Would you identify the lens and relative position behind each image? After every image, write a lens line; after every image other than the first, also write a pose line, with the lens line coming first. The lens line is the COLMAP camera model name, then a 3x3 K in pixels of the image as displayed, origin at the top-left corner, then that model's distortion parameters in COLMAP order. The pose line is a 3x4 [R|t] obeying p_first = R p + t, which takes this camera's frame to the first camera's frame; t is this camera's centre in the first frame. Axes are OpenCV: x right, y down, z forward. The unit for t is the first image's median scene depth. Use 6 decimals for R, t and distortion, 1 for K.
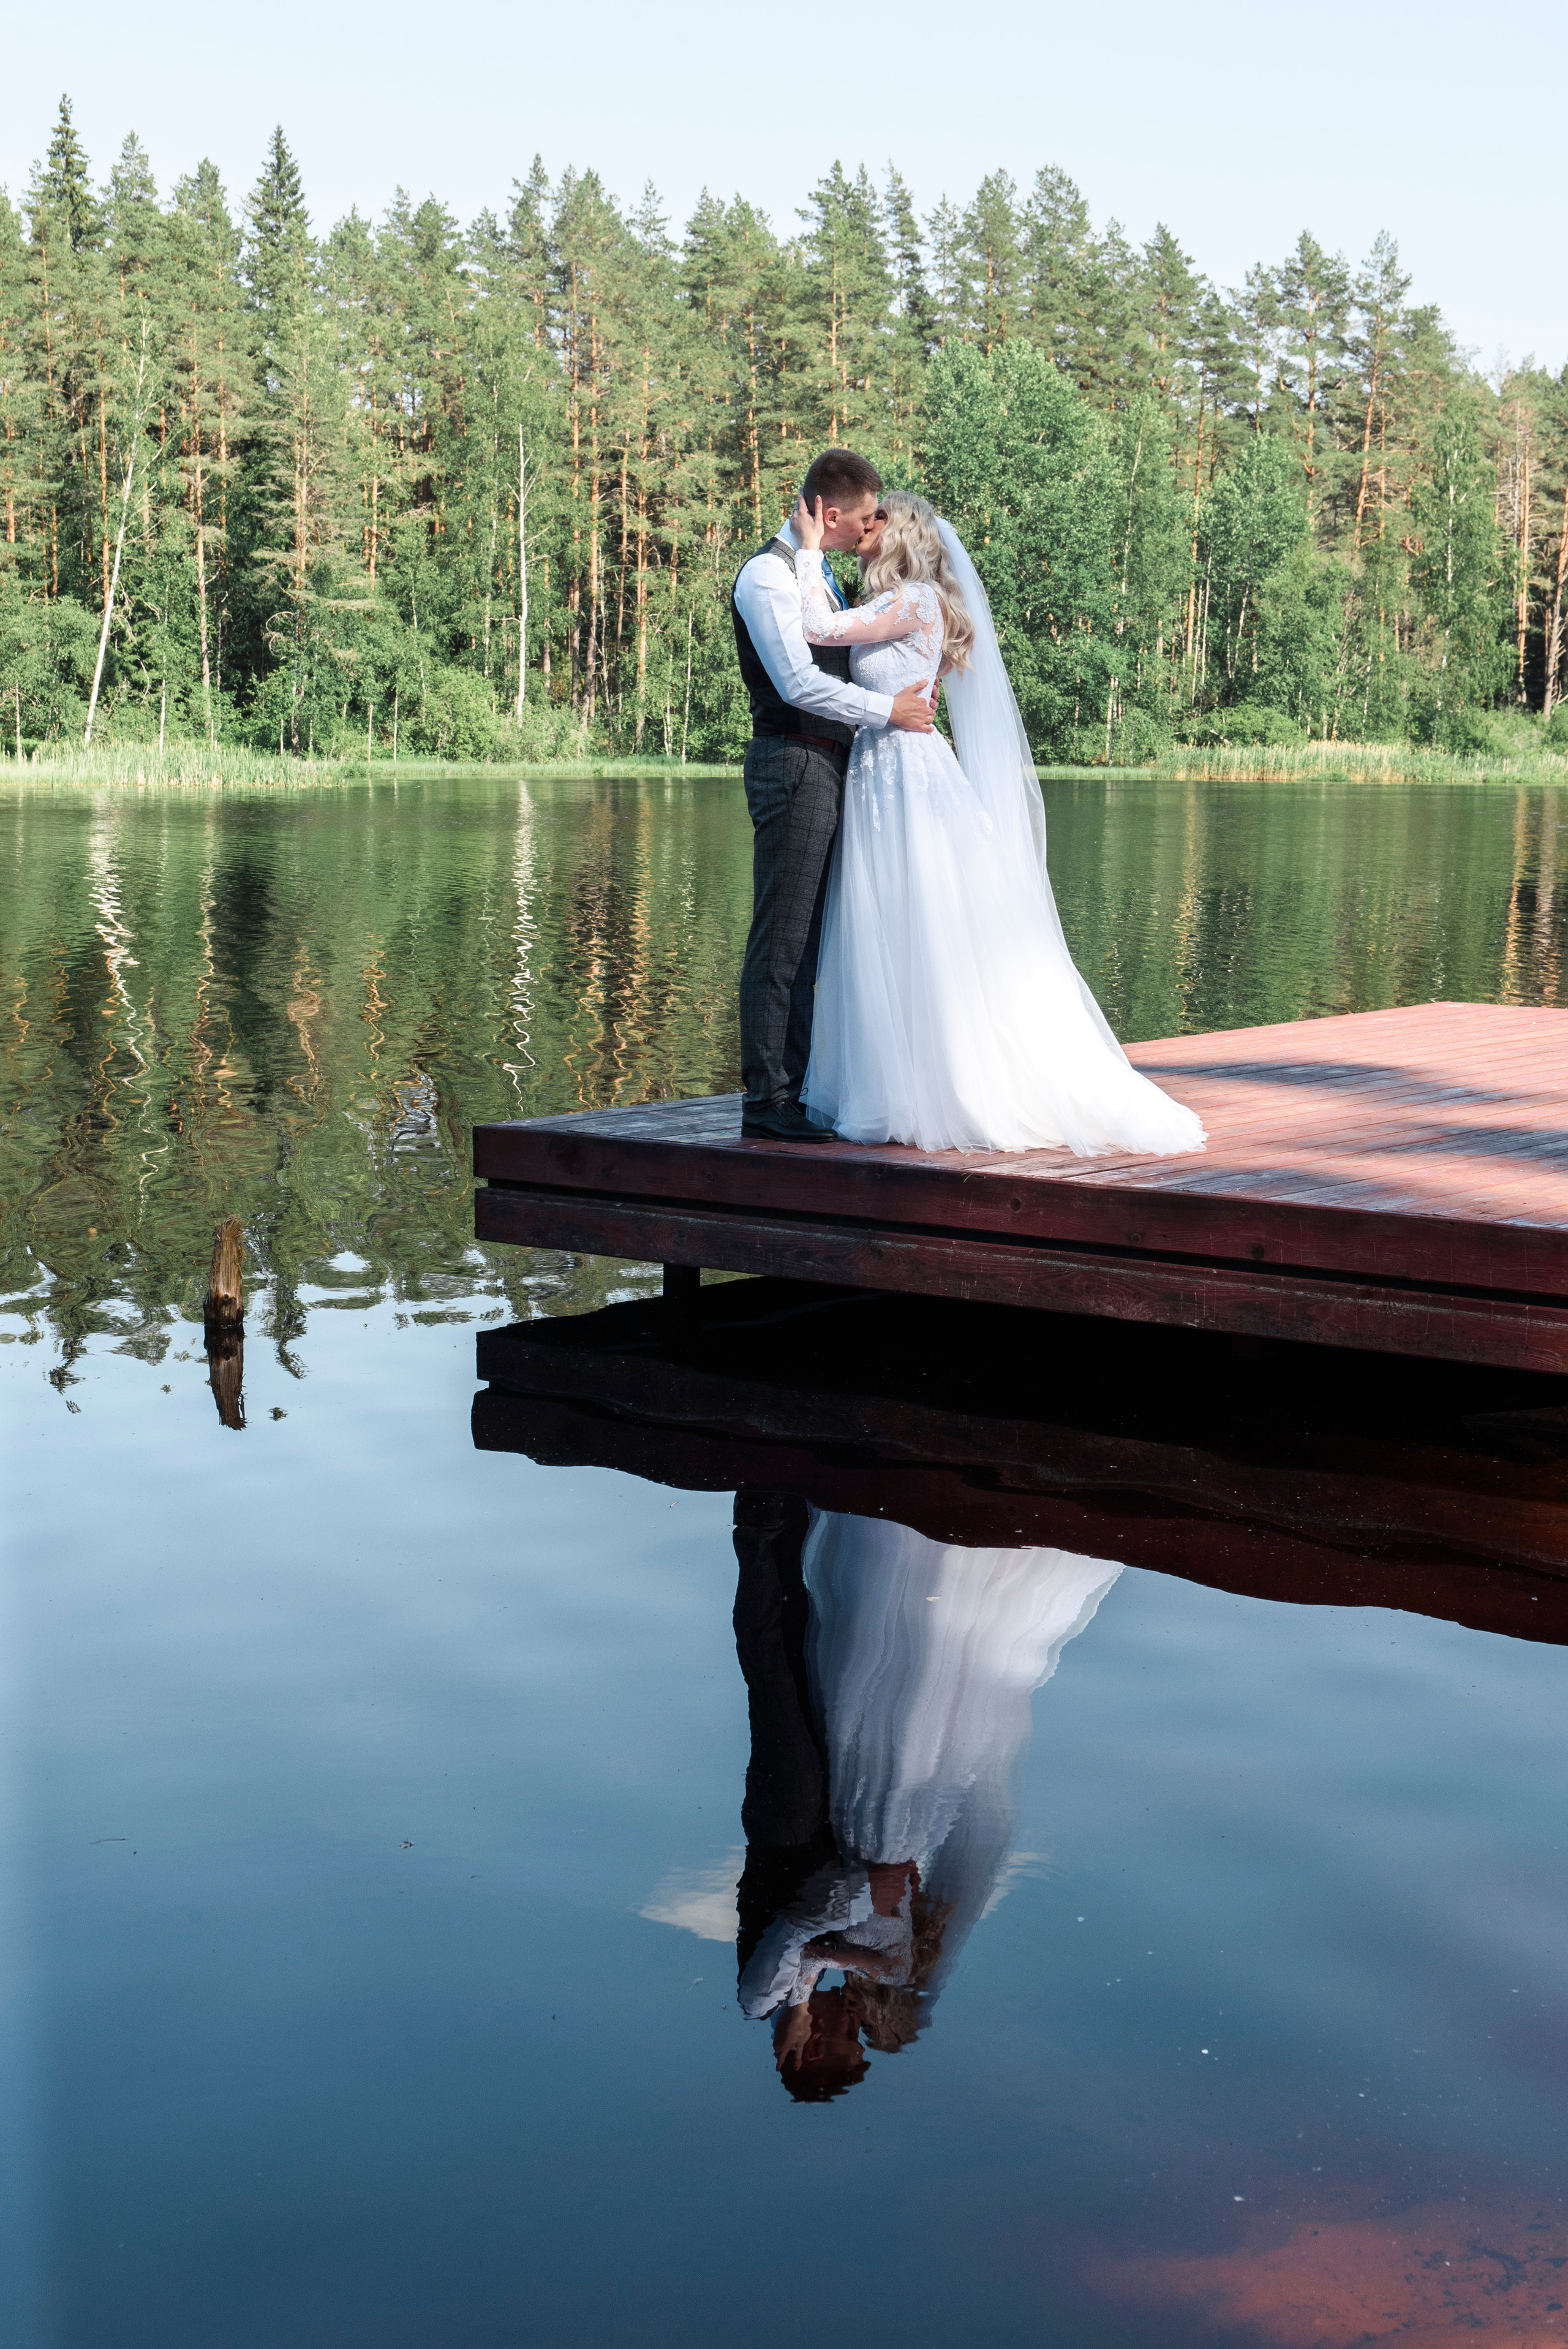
lens RADIAL K [[3355.8, 0, 882.0], [0, 3355.8, 1291.5], [0, 0, 1]] dist [-0.019302, 0.000000]
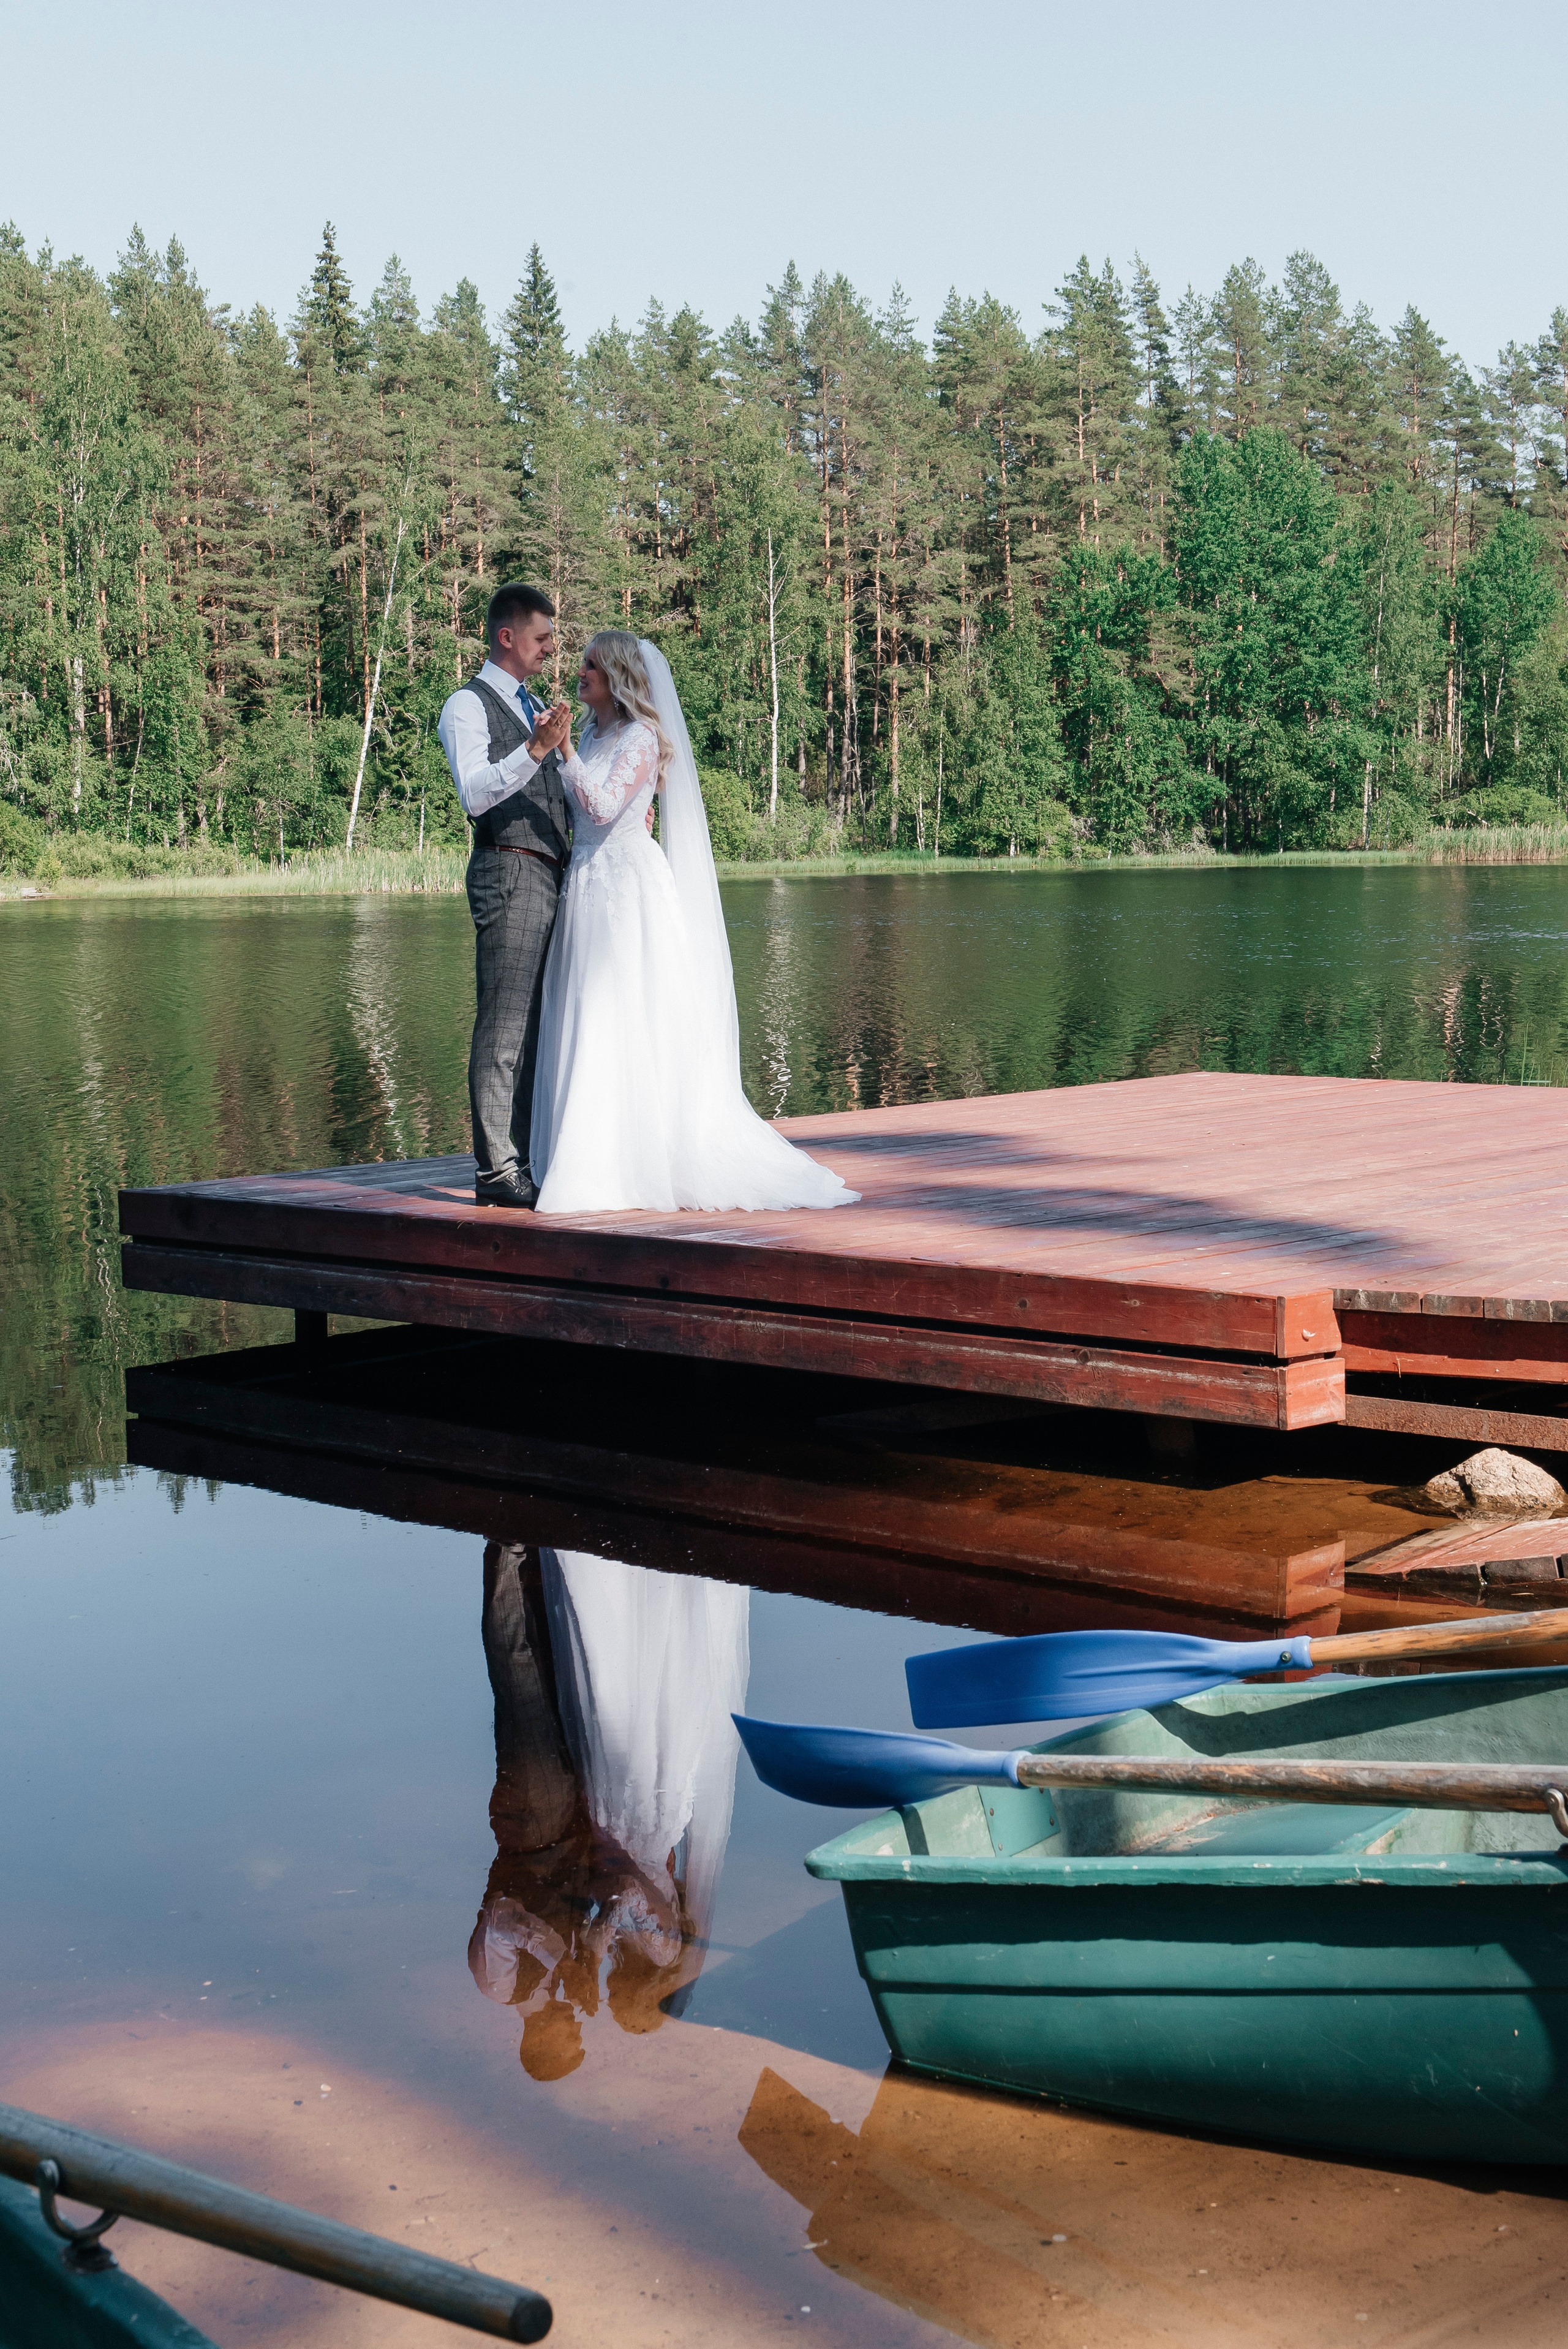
lens RADIAL K [[3355.8, 0, 832.1], [0, 3355.8, 1308.3], [0, 0, 1]] dist [-0.019302, 0.000000]
pose [[0.995533, -0.011771, -0.093679, 0.238706], [0.009682, 0.999695, -0.022723, 0.020973], [0.093918, 0.021714, 0.995343, -0.141995]]
